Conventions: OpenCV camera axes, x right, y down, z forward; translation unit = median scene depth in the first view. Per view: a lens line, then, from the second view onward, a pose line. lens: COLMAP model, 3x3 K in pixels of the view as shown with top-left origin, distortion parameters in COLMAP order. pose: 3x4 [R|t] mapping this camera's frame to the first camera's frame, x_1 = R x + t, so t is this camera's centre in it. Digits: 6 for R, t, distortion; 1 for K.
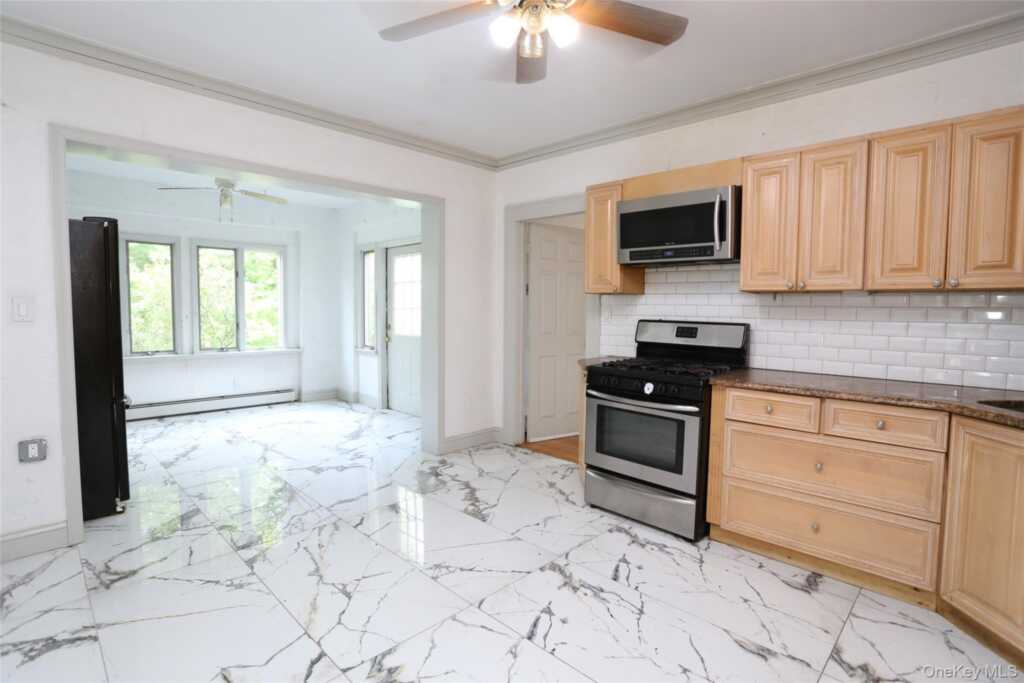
lens RADIAL K [[503.5, 0, 506.1], [0, 503.5, 339.5], [0, 0, 1]] dist [-0.054422, 0.014713]
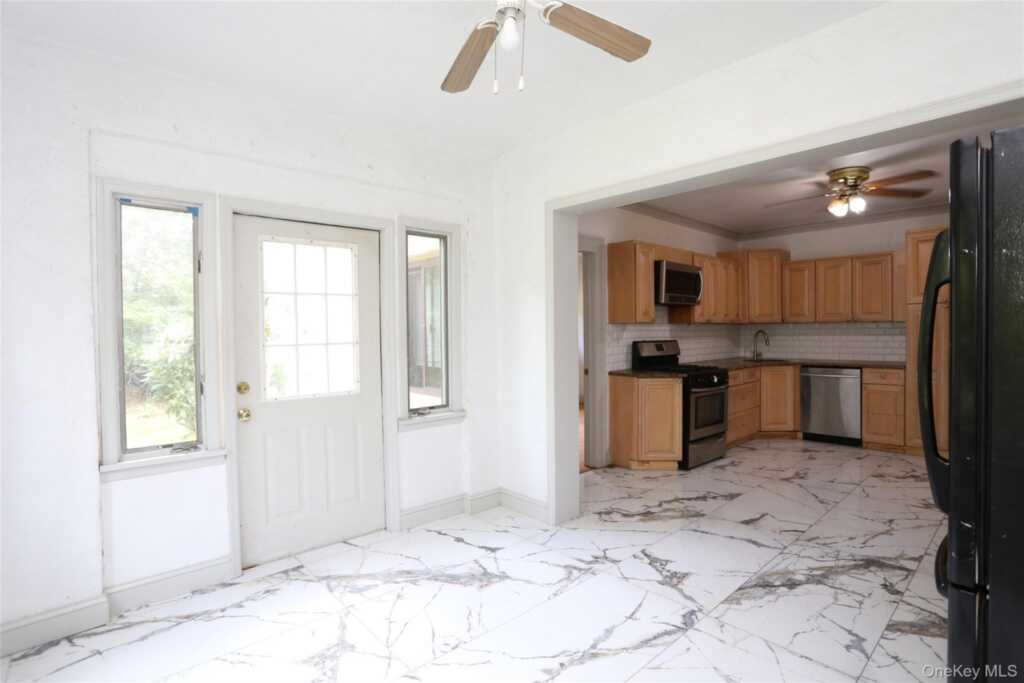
lens RADIAL K [[503.5, 0, 506.5], [0, 503.5, 343.9], [0, 0, 1]] dist [-0.054422, 0.014713]
pose [[0.043139, -0.030818, 0.998594, -0.721851], [0.078185, 0.996563, 0.027378, -0.062337], [-0.996005, 0.076894, 0.045401, 0.806178]]
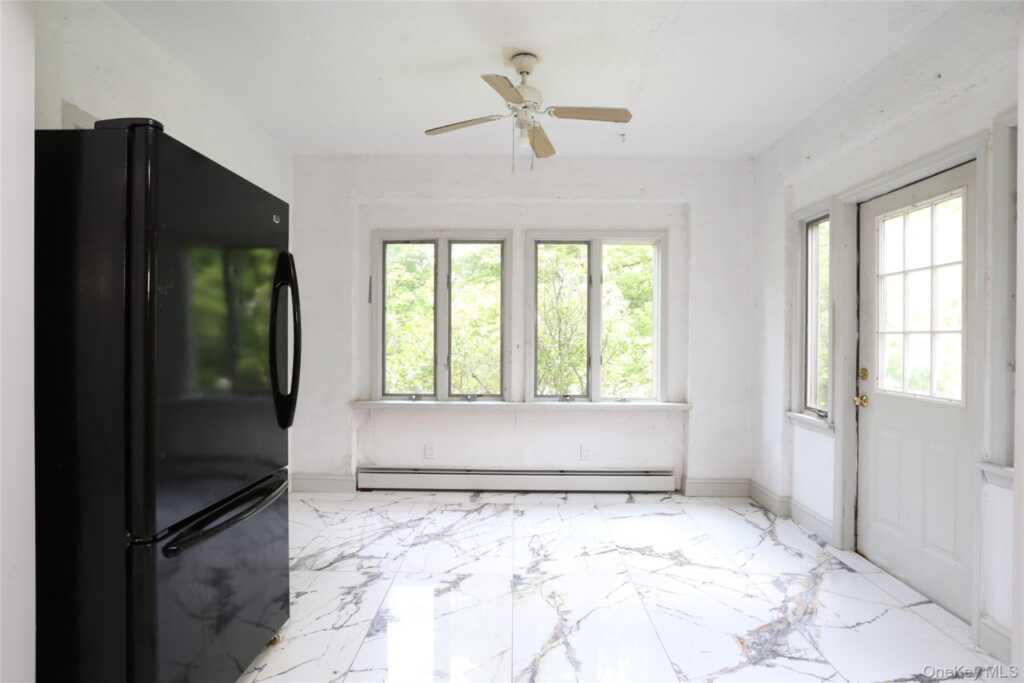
lens RADIAL K [[549.4, 0, 518.8], [0, 549.4, 341.1], [0, 0, 1]] dist [-0.023846, 0.001924]
pose [[0.715304, 0.001318, -0.698812, -0.121820], [-0.043168, 0.998172, -0.042304, -0.021565], [0.697479, 0.060426, 0.714053, 0.466173]]
